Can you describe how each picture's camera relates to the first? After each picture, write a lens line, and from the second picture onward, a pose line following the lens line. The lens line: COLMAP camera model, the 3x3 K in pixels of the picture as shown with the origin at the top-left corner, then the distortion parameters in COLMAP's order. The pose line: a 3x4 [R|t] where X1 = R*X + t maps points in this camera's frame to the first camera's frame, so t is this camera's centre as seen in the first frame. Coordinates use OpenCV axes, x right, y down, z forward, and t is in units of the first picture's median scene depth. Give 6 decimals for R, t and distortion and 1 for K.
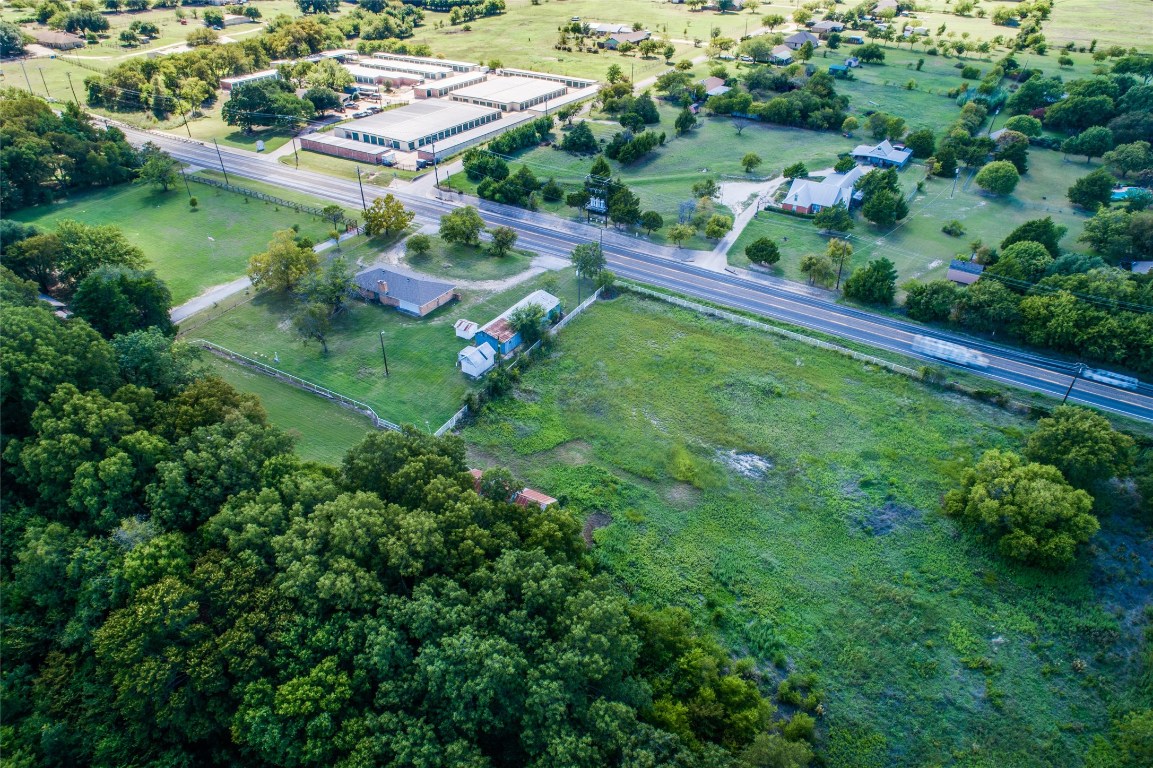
lens RADIAL K [[773.3, 0, 576.5], [0, 773.3, 384.0], [0, 0, 1]] dist [-0.004737, 0.005399]
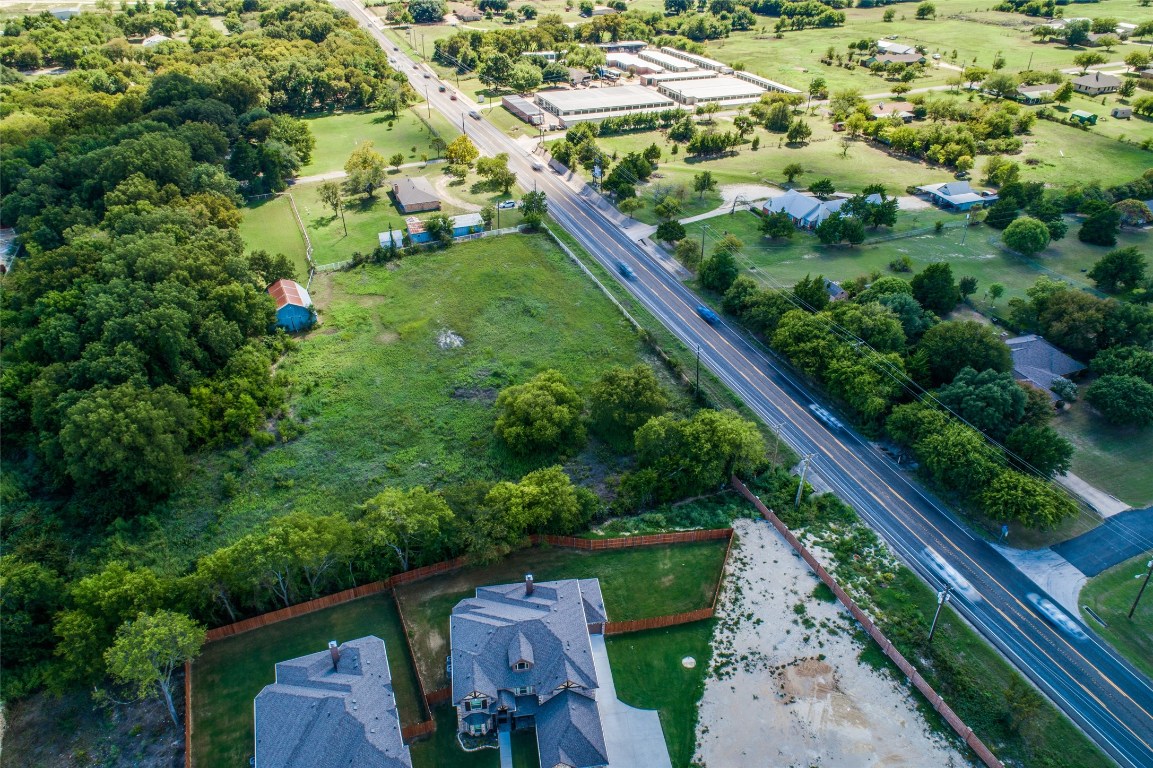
lens RADIAL K [[773.3, 0, 576.5], [0, 773.3, 384.0], [0, 0, 1]] dist [-0.004737, 0.005399]
pose [[0.808880, 0.318182, -0.494442, 0.752734], [-0.321434, 0.943438, 0.081271, -0.004516], [0.492334, 0.093192, 0.865403, -0.048020]]
